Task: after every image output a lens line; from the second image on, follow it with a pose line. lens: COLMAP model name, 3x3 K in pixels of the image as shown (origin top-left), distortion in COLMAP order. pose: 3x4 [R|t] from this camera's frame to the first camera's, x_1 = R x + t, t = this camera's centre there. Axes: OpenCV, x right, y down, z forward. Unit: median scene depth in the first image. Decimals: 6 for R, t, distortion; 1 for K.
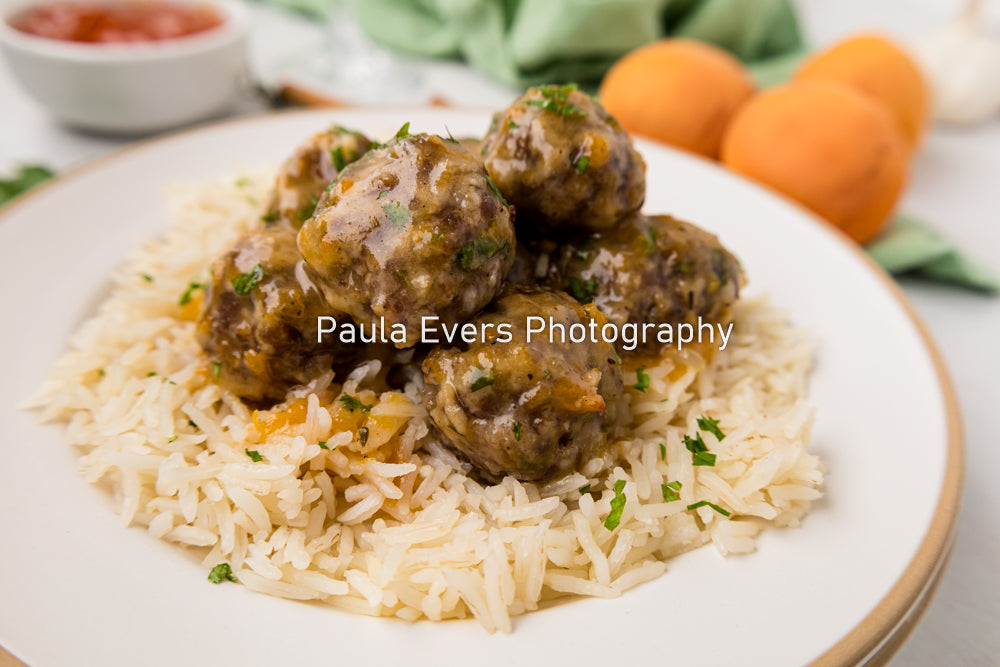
lens RADIAL K [[772.7, 0, 500.9], [0, 772.7, 338.9], [0, 0, 1]] dist [-0.013390, 0.011681]
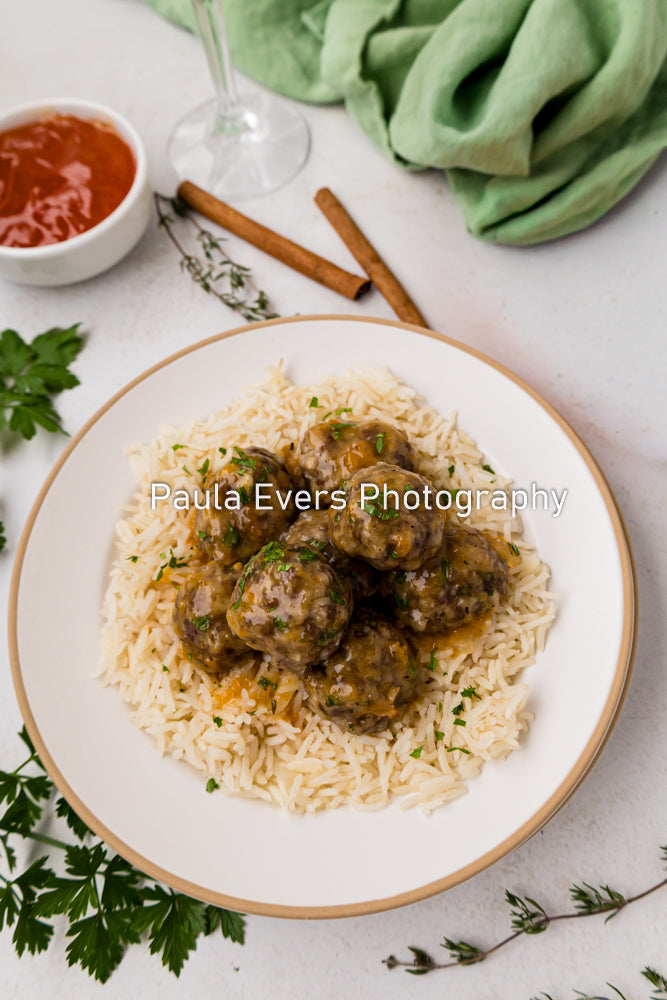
lens RADIAL K [[772.7, 0, 333.0], [0, 772.7, 508.9], [0, 0, 1]] dist [-0.013390, 0.011681]
pose [[0.991172, 0.003017, -0.132546, 0.207897], [0.057472, 0.891148, 0.450058, -1.119253], [0.119476, -0.453703, 0.883108, -0.406045]]
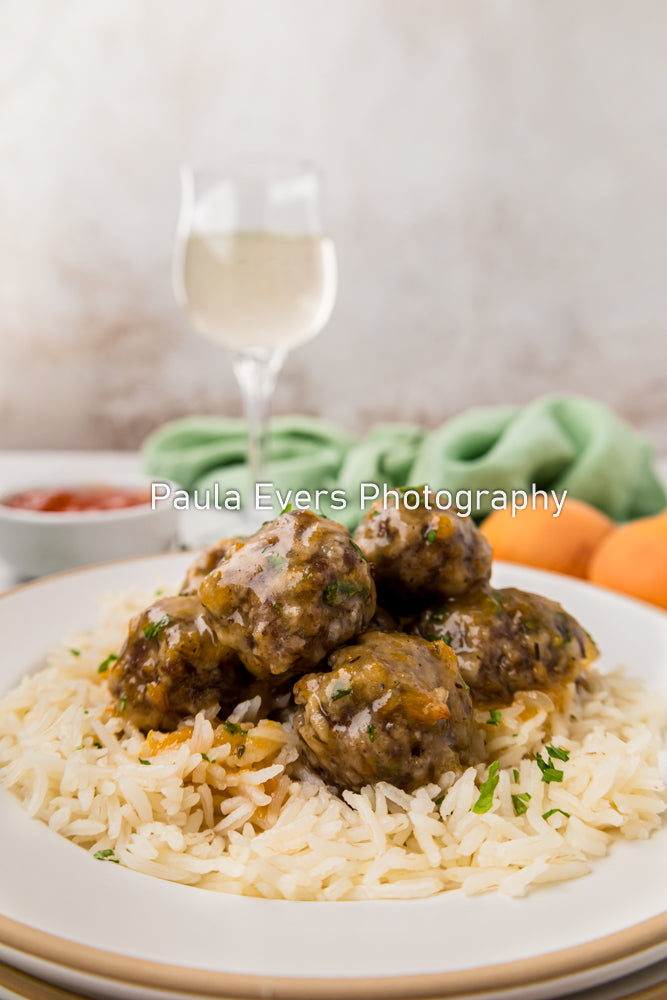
lens RADIAL K [[772.7, 0, 323.7], [0, 772.7, 517.9], [0, 0, 1]] dist [-0.013390, 0.011681]
pose [[0.992831, -0.032948, -0.114898, 0.084034], [-0.016992, 0.912592, -0.408519, 0.270675], [0.118314, 0.407542, 0.905489, -0.151120]]
